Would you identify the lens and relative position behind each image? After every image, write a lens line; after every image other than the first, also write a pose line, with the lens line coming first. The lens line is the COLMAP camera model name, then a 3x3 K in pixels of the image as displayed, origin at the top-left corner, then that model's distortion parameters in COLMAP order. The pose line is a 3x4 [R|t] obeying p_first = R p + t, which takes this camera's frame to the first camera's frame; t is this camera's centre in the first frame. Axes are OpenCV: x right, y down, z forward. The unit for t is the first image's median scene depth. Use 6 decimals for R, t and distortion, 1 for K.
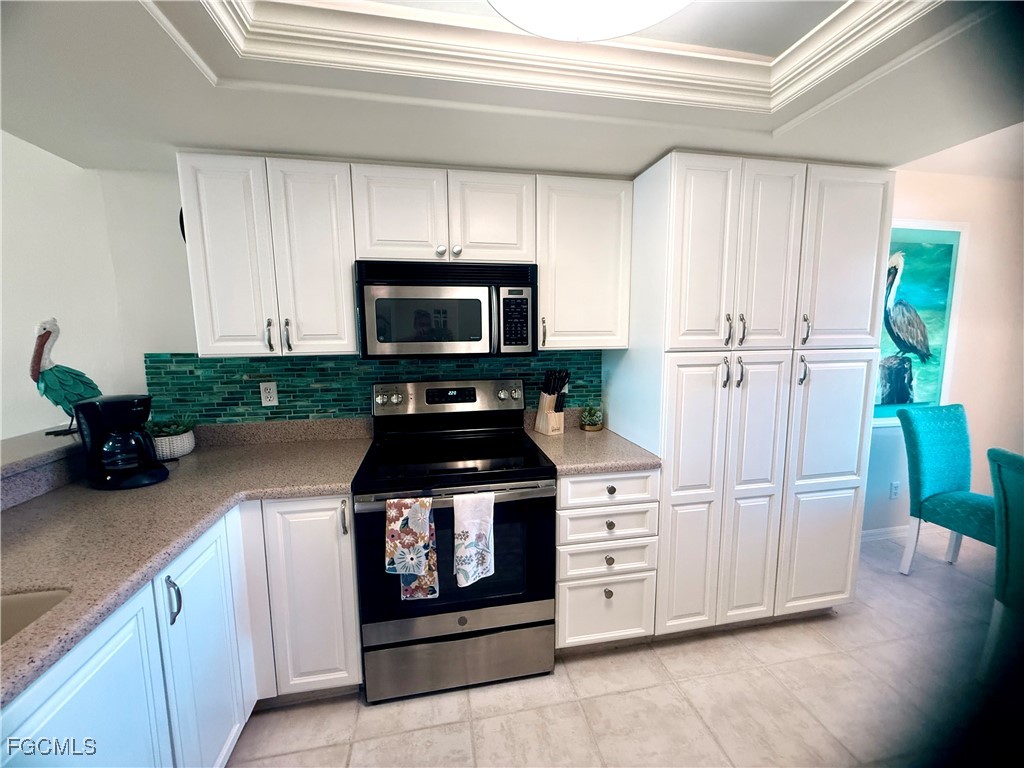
lens RADIAL K [[408.3, 0, 511.5], [0, 408.3, 381.7], [0, 0, 1]] dist [0.001509, 0.000026]
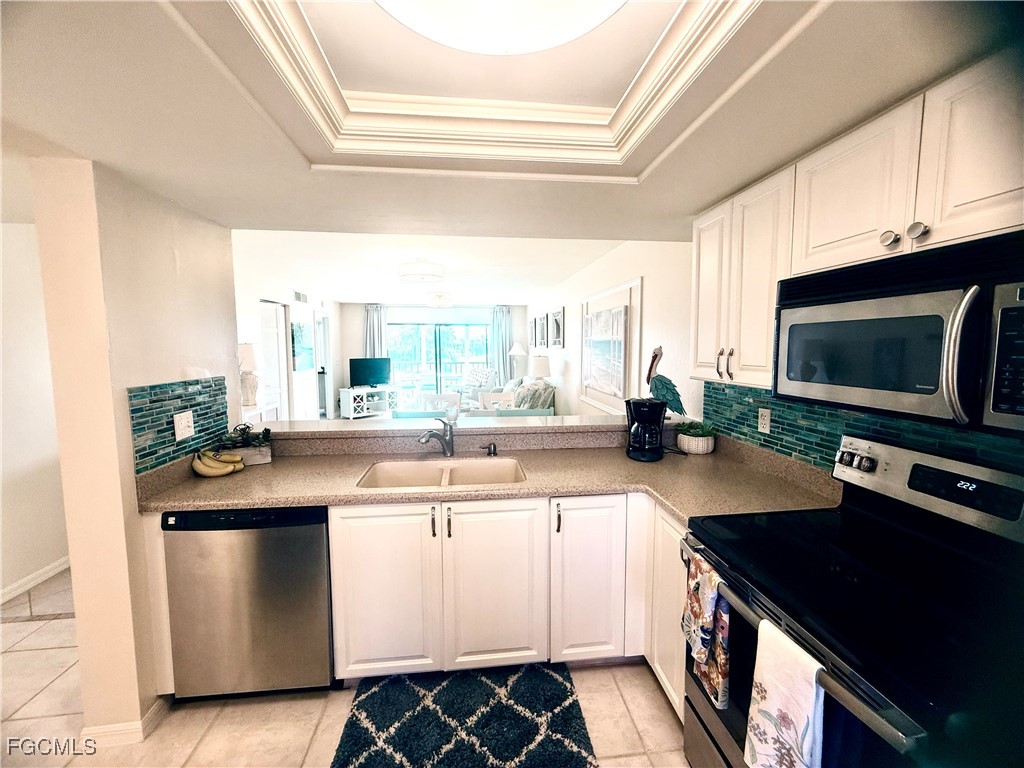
lens RADIAL K [[408.3, 0, 512.6], [0, 408.3, 381.7], [0, 0, 1]] dist [0.001509, 0.000026]
pose [[-0.076672, 0.096761, -0.992350, 0.494473], [-0.116328, 0.987615, 0.105287, -0.111261], [0.990247, 0.123510, -0.064467, 0.512234]]
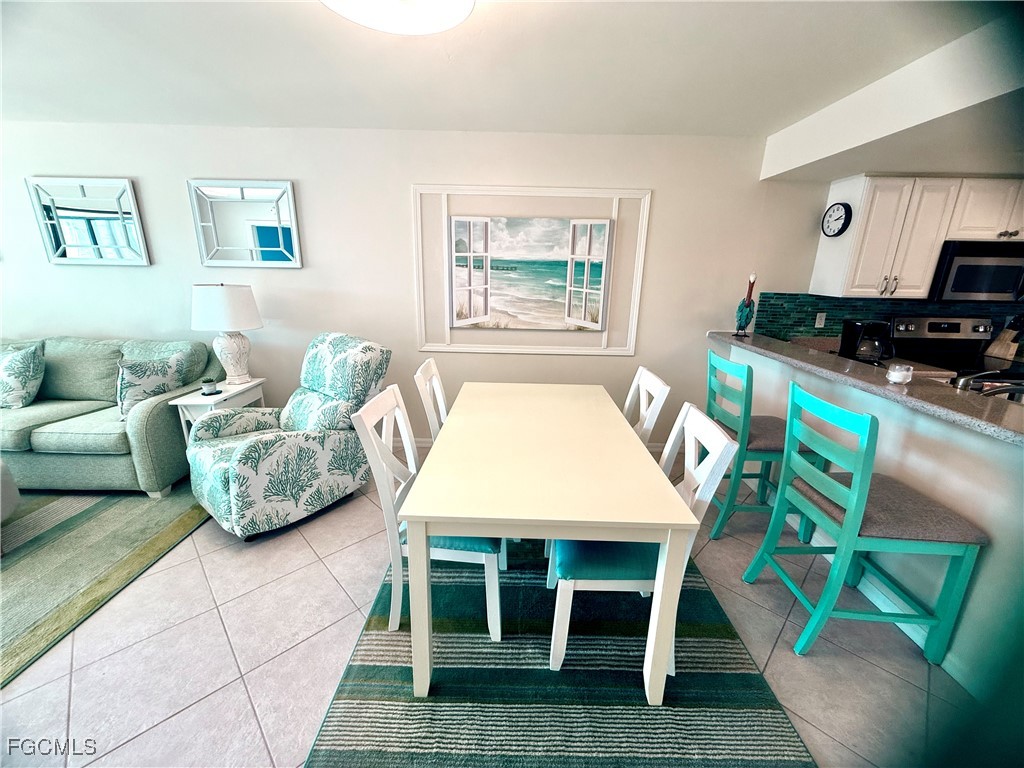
lens RADIAL K [[408.3, 0, 512.2], [0, 408.3, 382.0], [0, 0, 1]] dist [0.001509, 0.000026]
pose [[0.979442, 0.079111, -0.185567, -1.693924], [-0.050176, 0.986523, 0.155742, 0.092788], [0.195387, -0.143229, 0.970211, -0.985444]]
